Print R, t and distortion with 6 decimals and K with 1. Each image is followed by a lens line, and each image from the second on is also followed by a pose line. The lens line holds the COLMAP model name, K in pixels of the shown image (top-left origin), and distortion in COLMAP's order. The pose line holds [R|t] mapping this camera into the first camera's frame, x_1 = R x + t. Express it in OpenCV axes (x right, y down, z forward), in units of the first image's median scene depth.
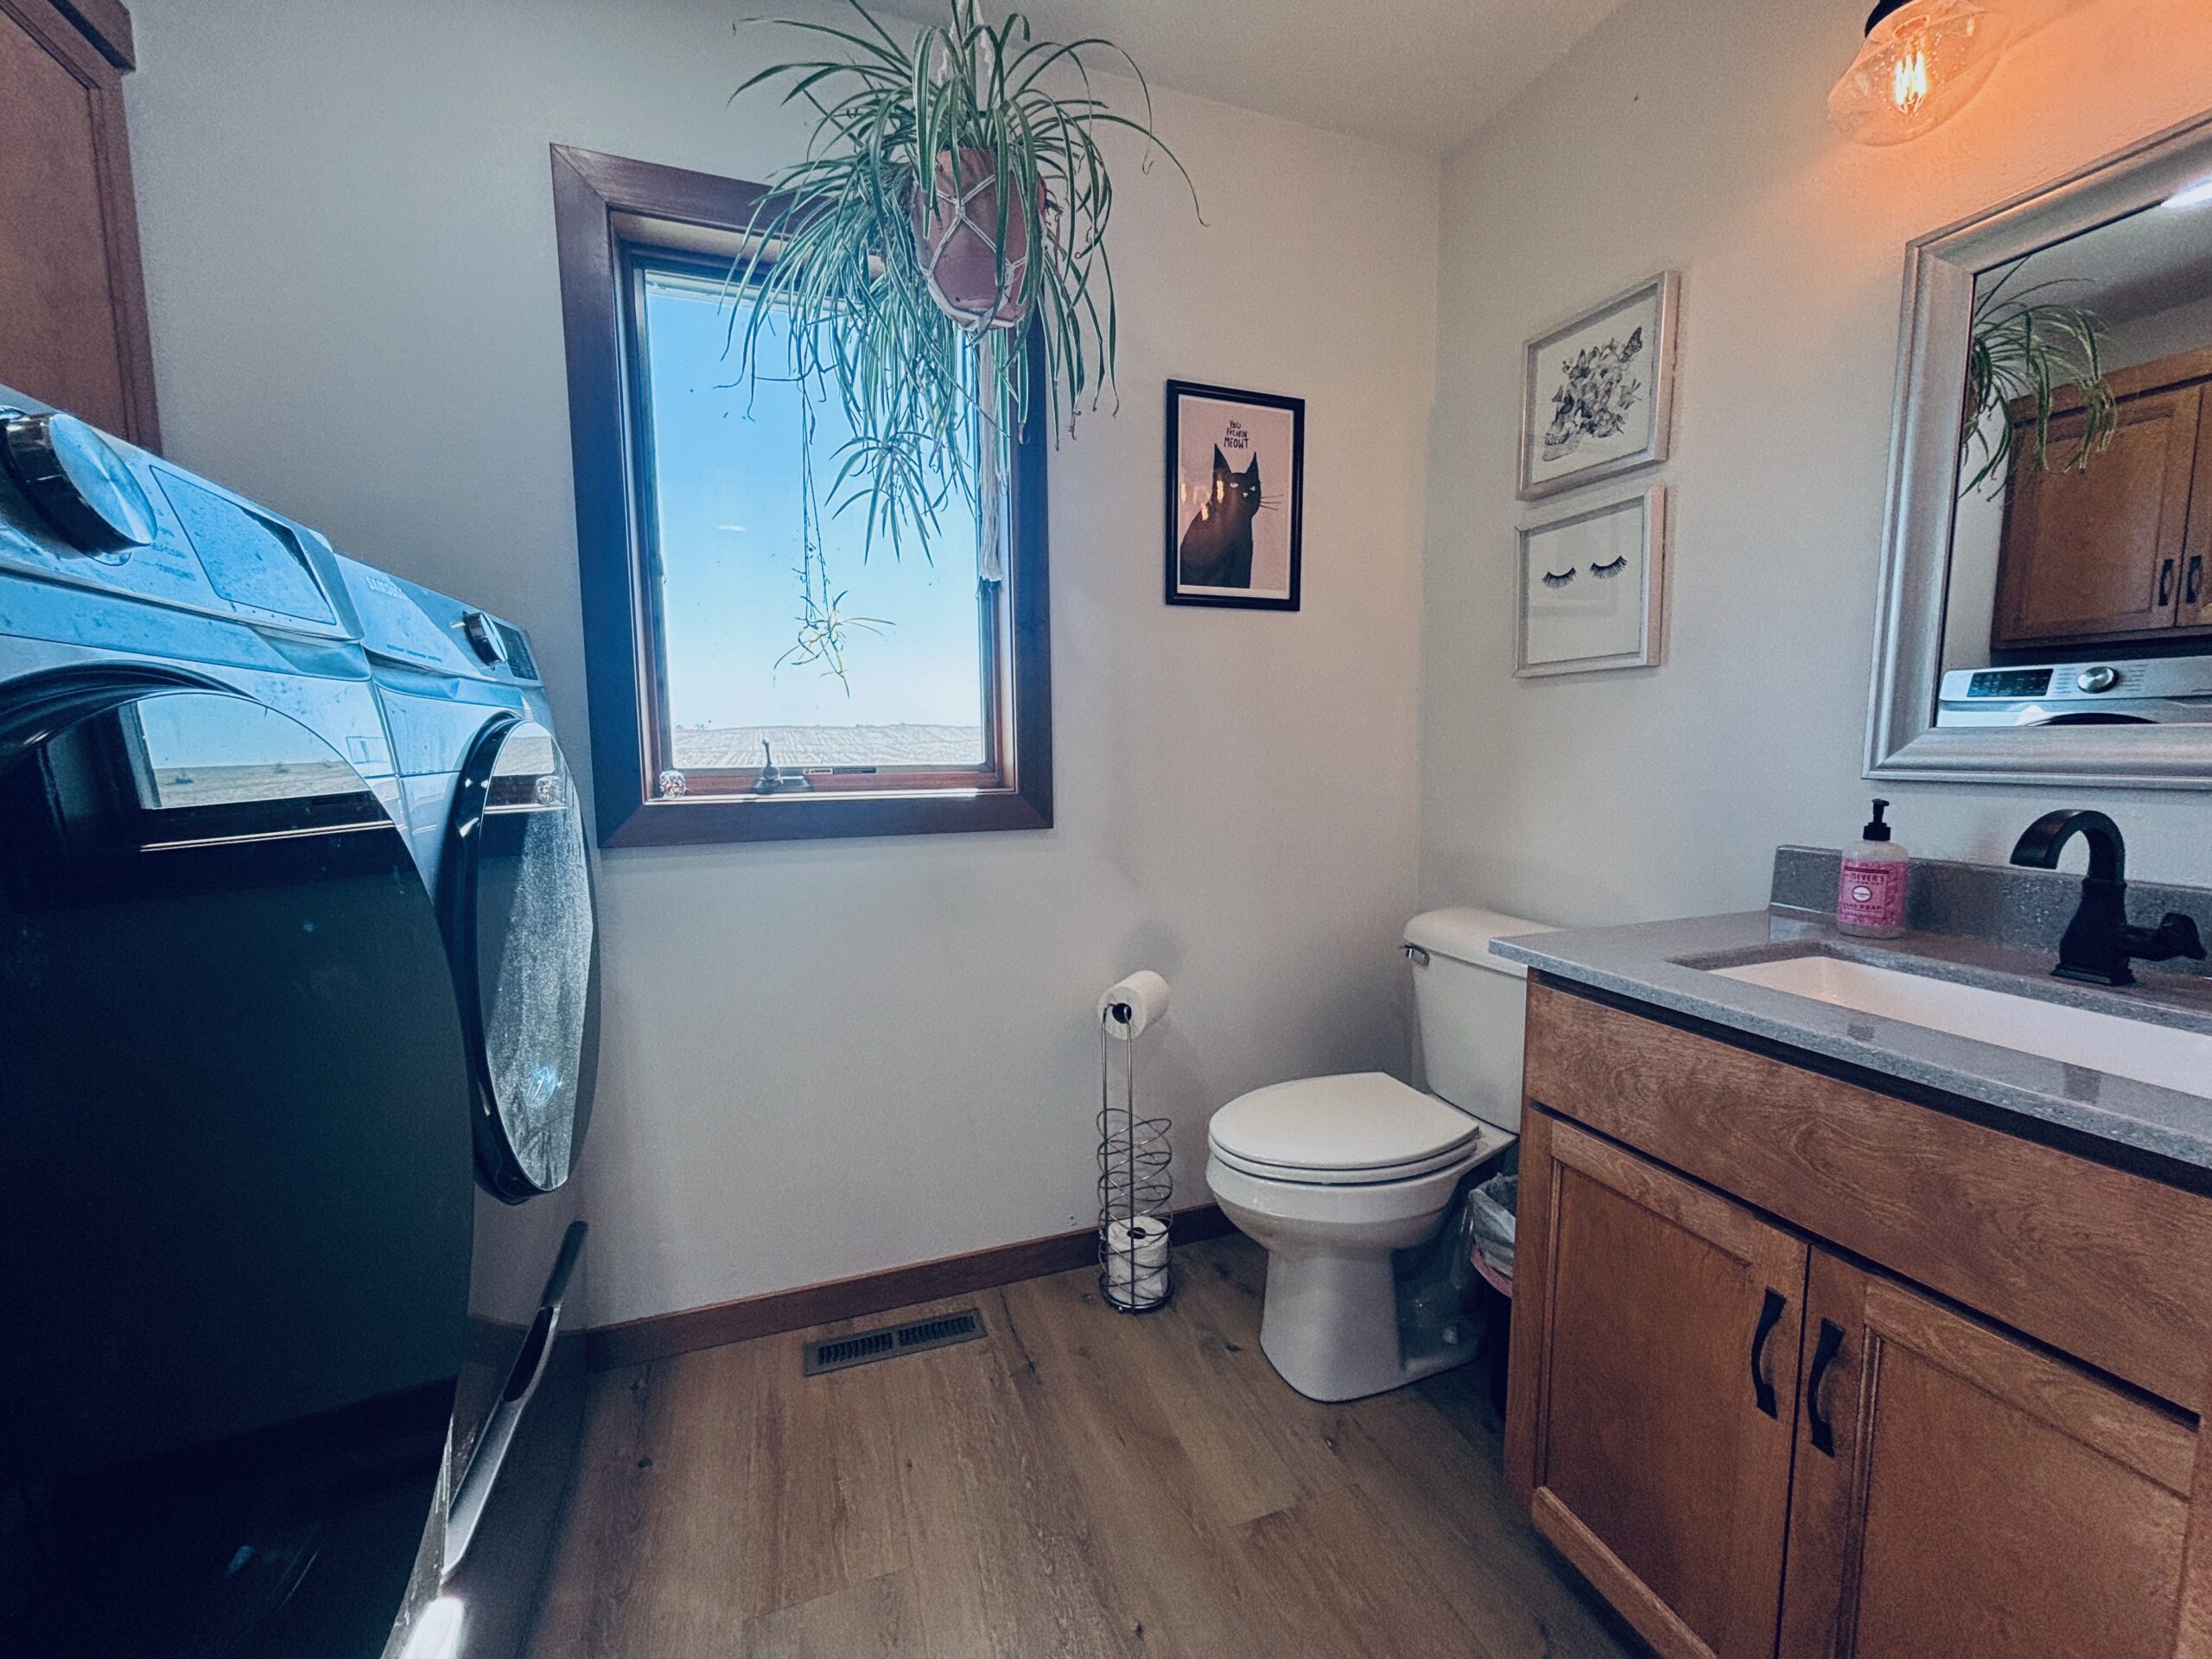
lens RADIAL K [[888.3, 0, 1105.2], [0, 888.3, 838.4], [0, 0, 1]] dist [0.001860, 0.000135]
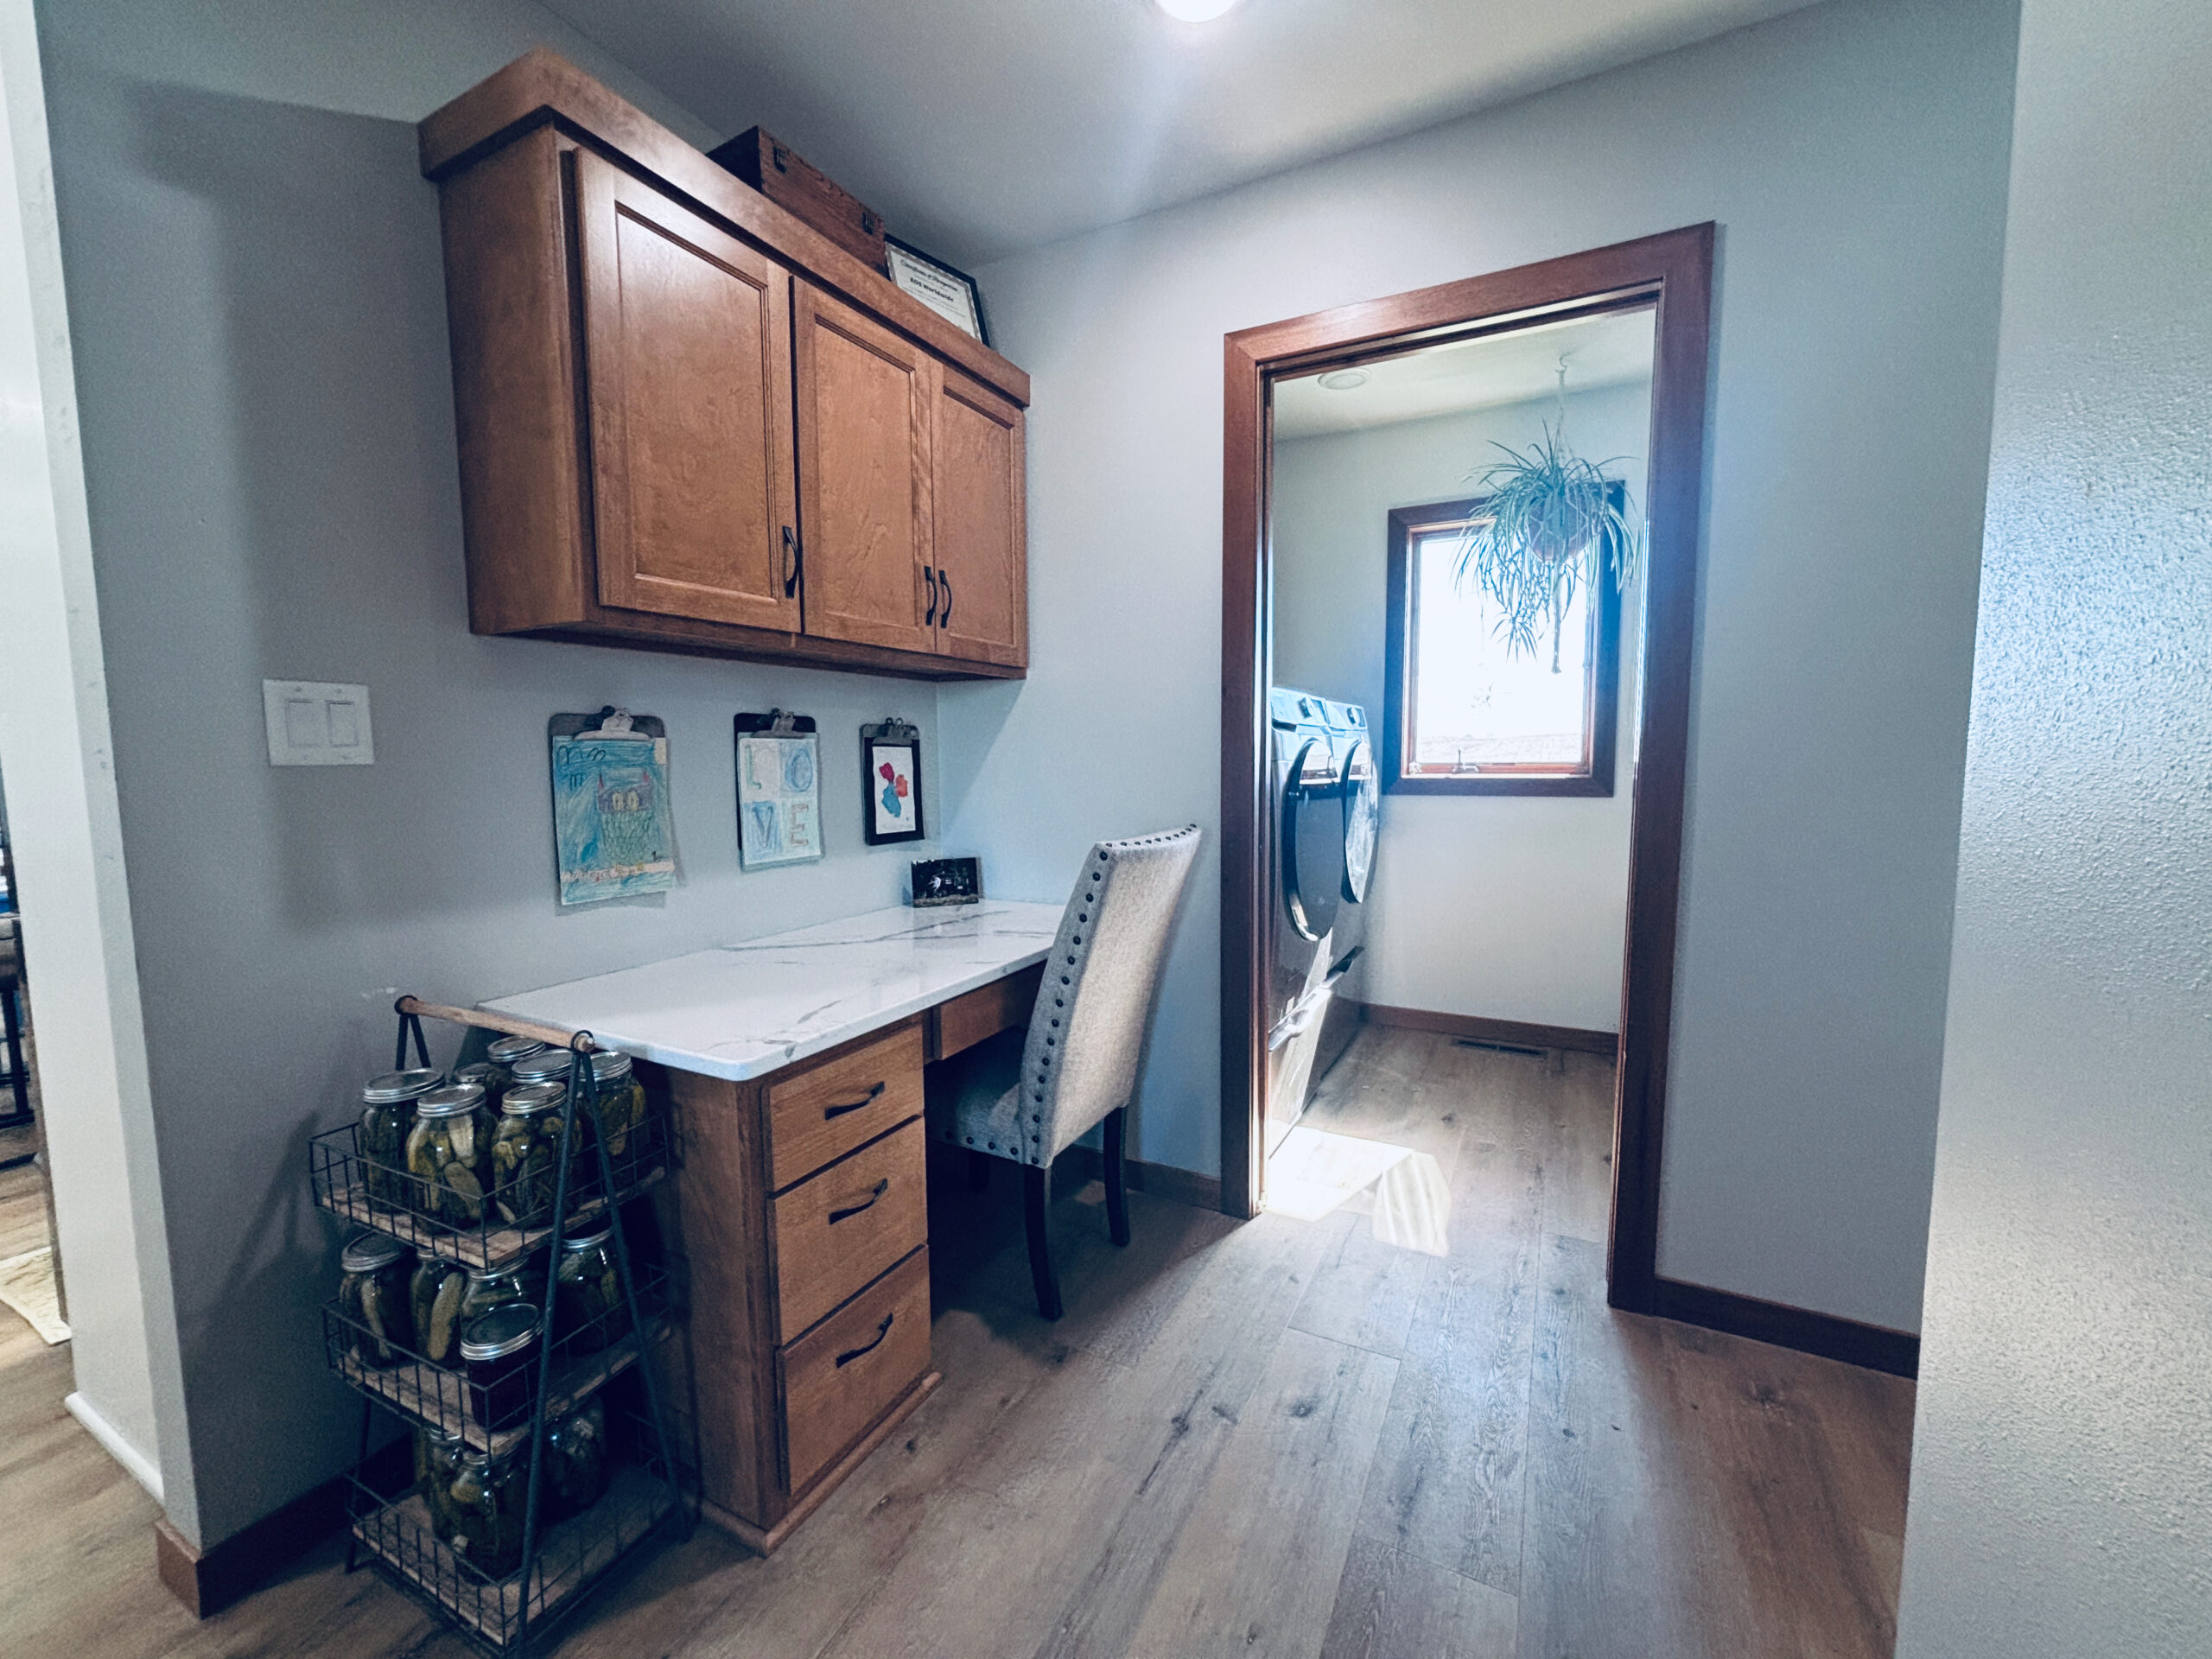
lens RADIAL K [[888.3, 0, 1108.2], [0, 888.3, 827.8], [0, 0, 1]] dist [0.001860, 0.000135]
pose [[0.691359, 0.062748, -0.719781, 0.644326], [-0.070354, 0.997334, 0.019369, 0.104824], [0.719078, 0.037249, 0.693931, -1.181211]]
